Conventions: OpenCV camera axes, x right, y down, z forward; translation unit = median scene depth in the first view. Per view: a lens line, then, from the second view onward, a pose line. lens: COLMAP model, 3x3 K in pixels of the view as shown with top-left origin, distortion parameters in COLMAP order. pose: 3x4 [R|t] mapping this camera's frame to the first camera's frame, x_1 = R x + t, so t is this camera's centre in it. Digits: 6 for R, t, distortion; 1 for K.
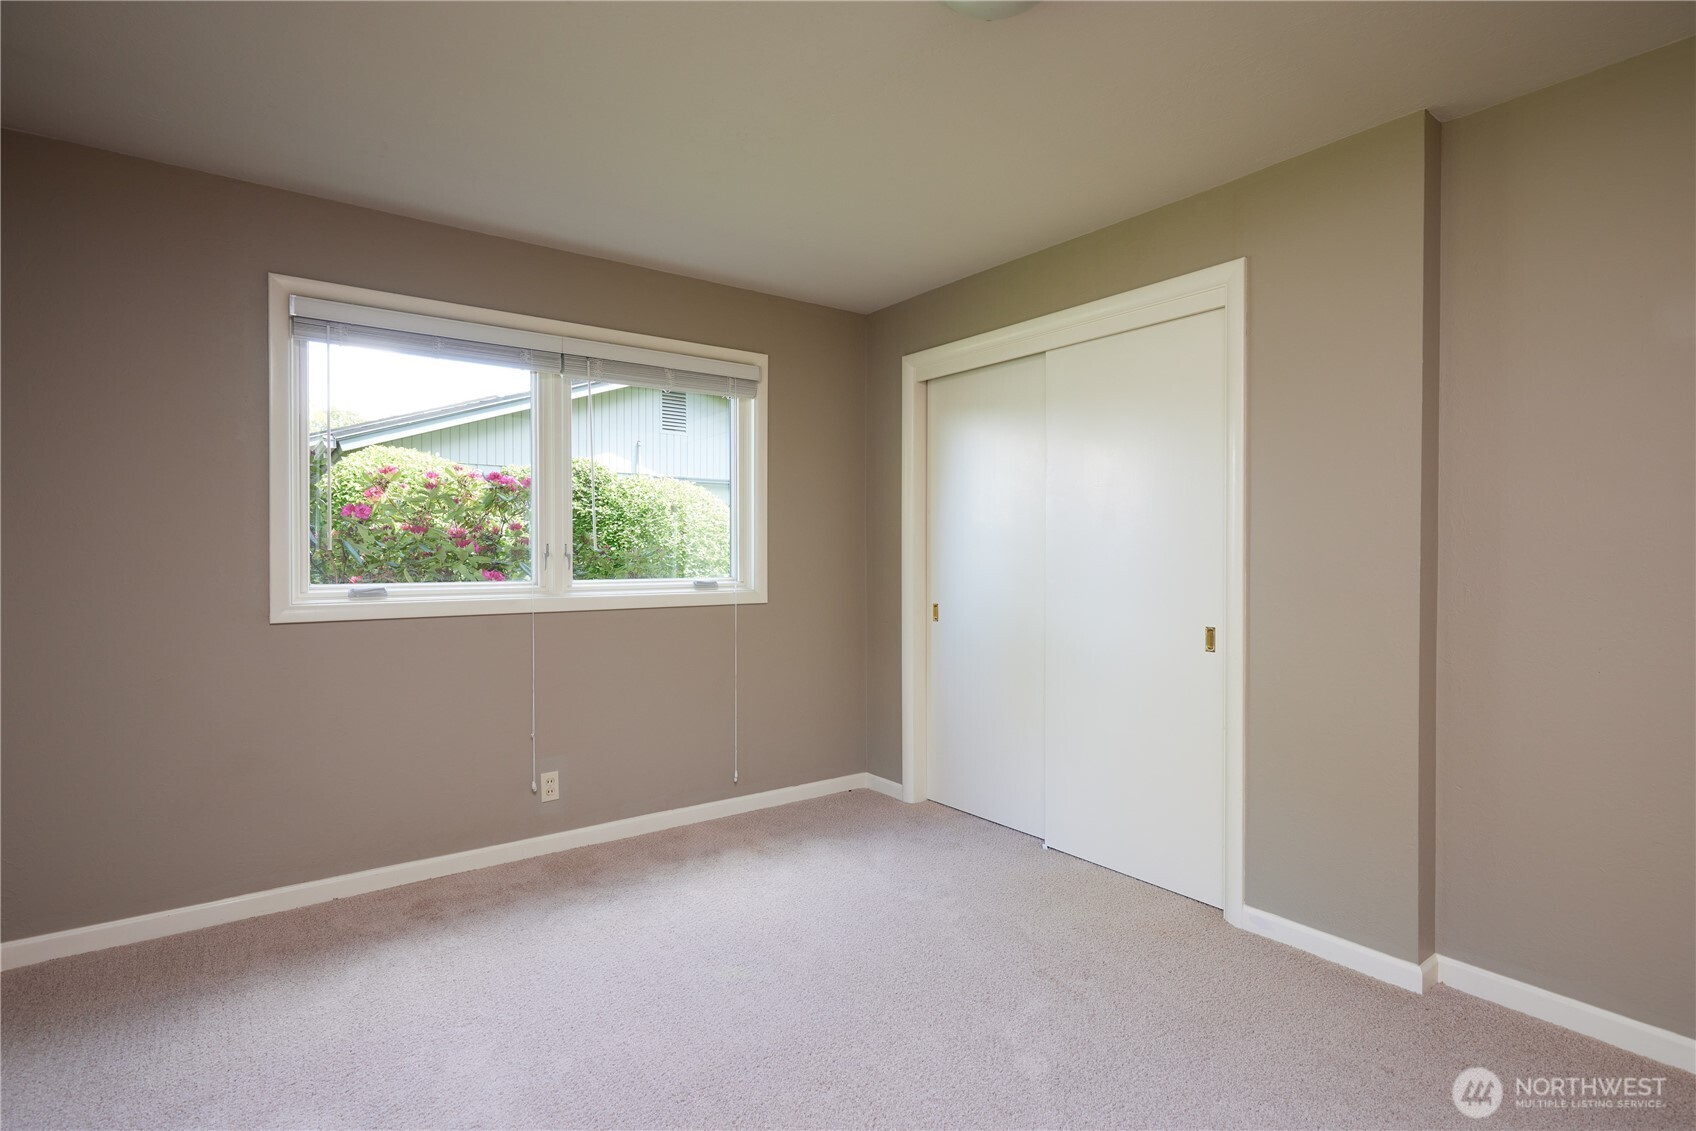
lens RADIAL K [[849.2, 0, 837.9], [0, 849.2, 570.4], [0, 0, 1]] dist [-0.003127, -0.000508]
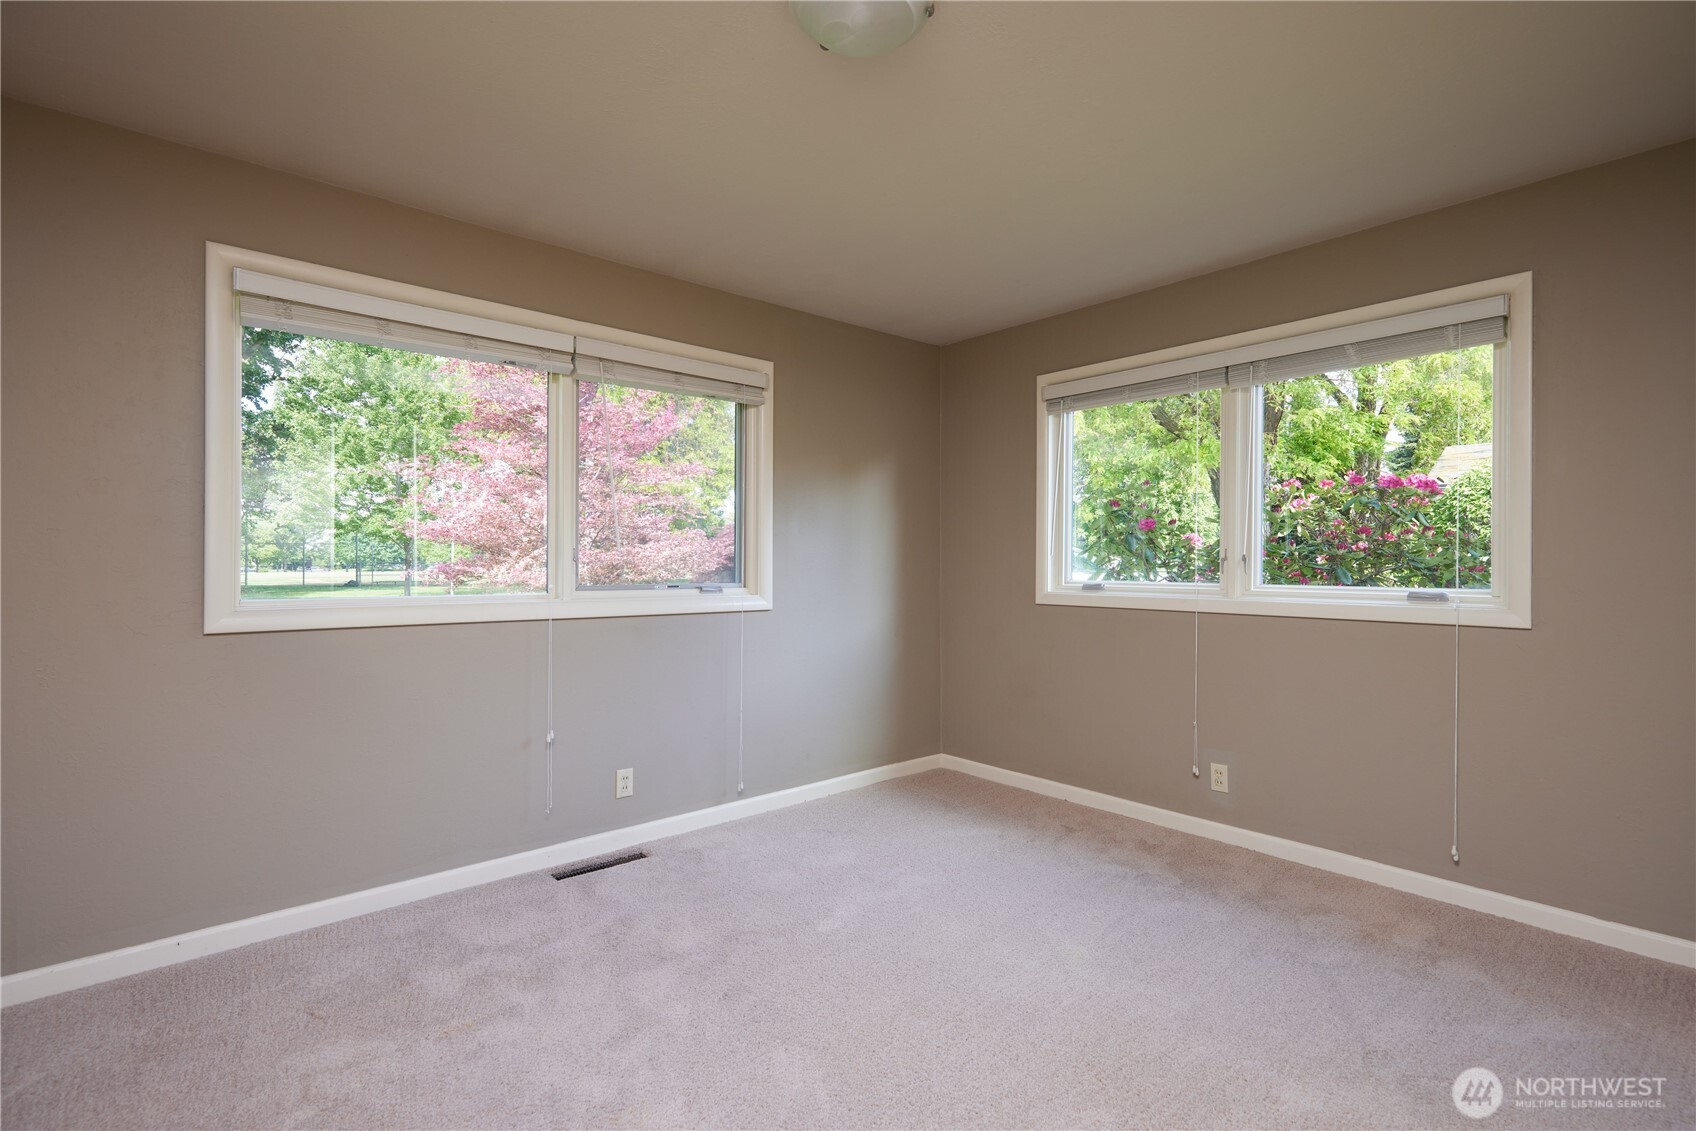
lens RADIAL K [[786.3, 0, 848.9], [0, 786.3, 569.4], [0, 0, 1]] dist [0.003946, 0.000359]
pose [[0.079426, 0.016137, -0.996710, 0.561510], [-0.020303, 0.999688, 0.014567, -0.009483], [0.996634, 0.019079, 0.079729, 0.428079]]
